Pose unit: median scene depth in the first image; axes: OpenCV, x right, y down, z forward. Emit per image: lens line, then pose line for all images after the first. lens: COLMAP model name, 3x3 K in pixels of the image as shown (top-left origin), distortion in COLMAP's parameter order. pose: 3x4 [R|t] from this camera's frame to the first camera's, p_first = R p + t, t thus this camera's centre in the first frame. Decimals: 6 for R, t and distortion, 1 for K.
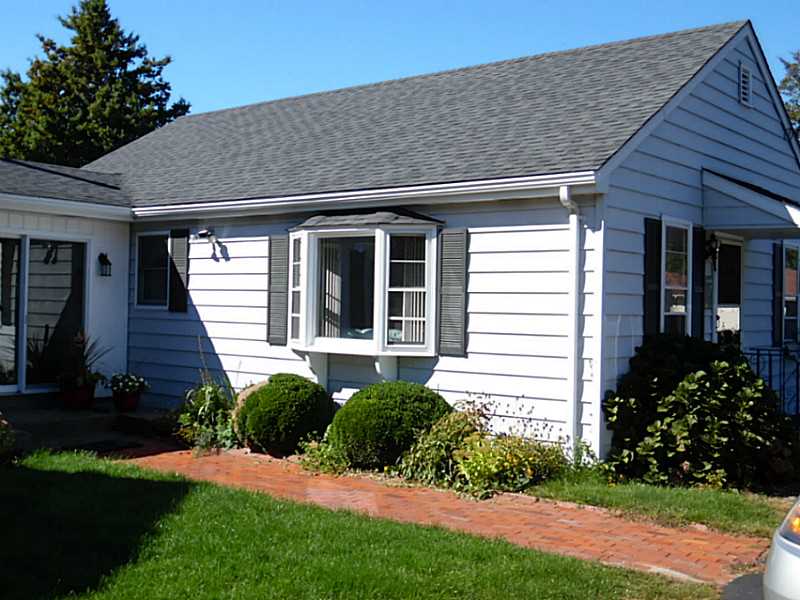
lens RADIAL K [[998.1, 0, 399.5], [0, 998.1, 300.0], [0, 0, 1]] dist [-0.057921, 0.000000]
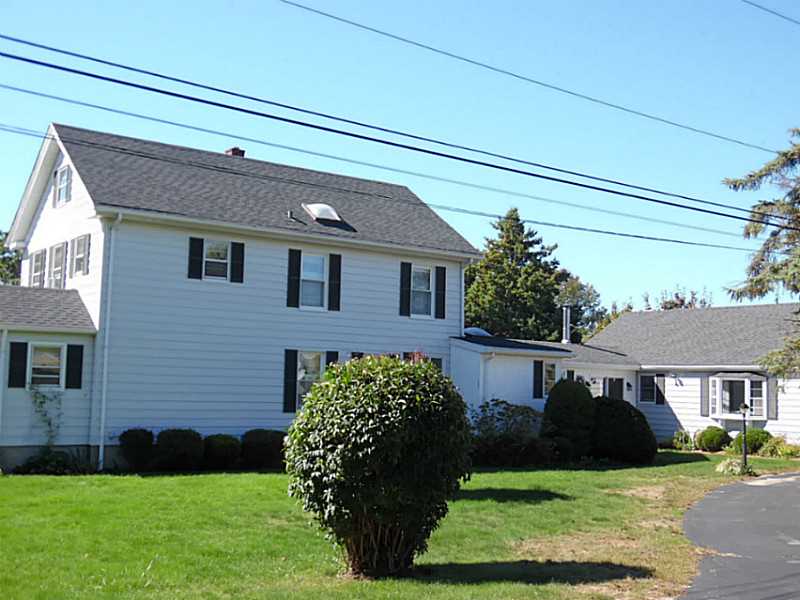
lens RADIAL K [[998.1, 0, 401.0], [0, 998.1, 300.2], [0, 0, 1]] dist [-0.057921, 0.000000]
pose [[0.971657, -0.015864, -0.235863, -0.301001], [-0.003852, 0.996551, -0.082896, -0.049298], [0.236364, 0.081455, 0.968244, -2.034628]]
